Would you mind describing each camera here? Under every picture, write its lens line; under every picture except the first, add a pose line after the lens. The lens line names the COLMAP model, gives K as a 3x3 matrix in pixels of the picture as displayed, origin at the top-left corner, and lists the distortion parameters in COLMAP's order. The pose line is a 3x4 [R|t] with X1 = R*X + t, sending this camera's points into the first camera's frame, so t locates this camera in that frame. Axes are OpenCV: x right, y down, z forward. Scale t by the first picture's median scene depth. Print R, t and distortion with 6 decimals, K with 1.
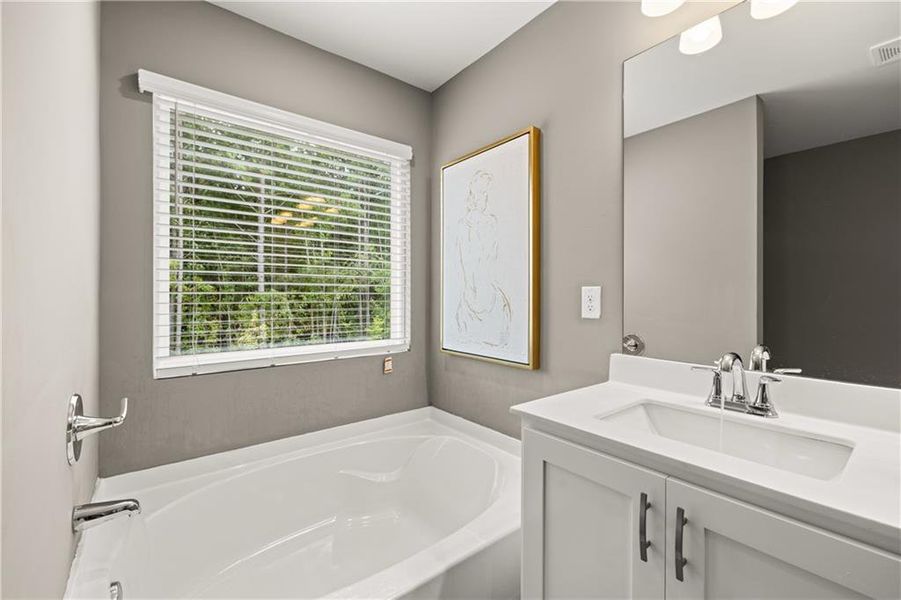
lens RADIAL K [[377.3, 0, 447.5], [0, 377.3, 295.0], [0, 0, 1]] dist [-0.000217, -0.000743]
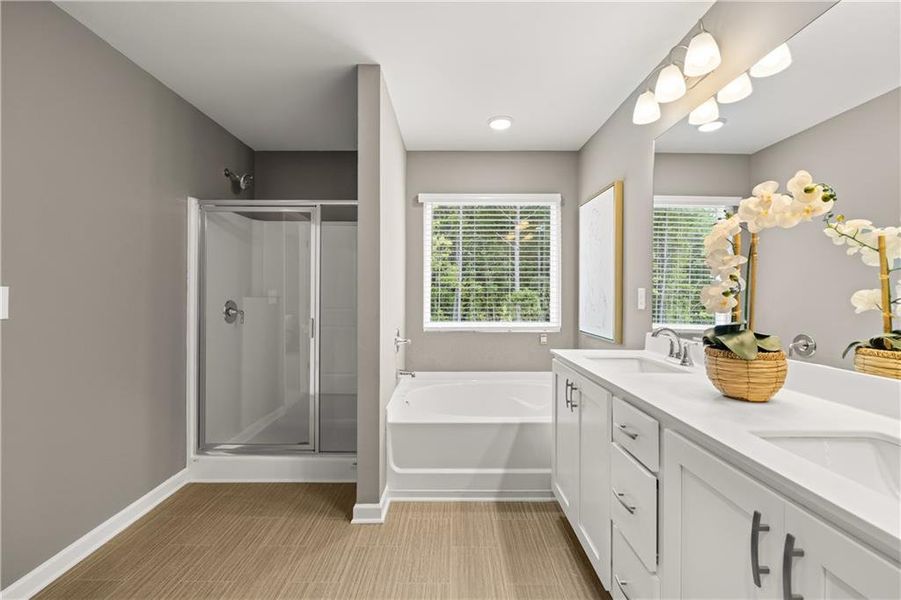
lens RADIAL K [[377.3, 0, 444.9], [0, 377.3, 291.0], [0, 0, 1]] dist [-0.000217, -0.000743]
pose [[0.785302, -0.002837, -0.619107, 0.696461], [-0.000617, 0.999985, -0.005366, -0.003276], [0.619113, 0.004596, 0.785289, -0.668340]]
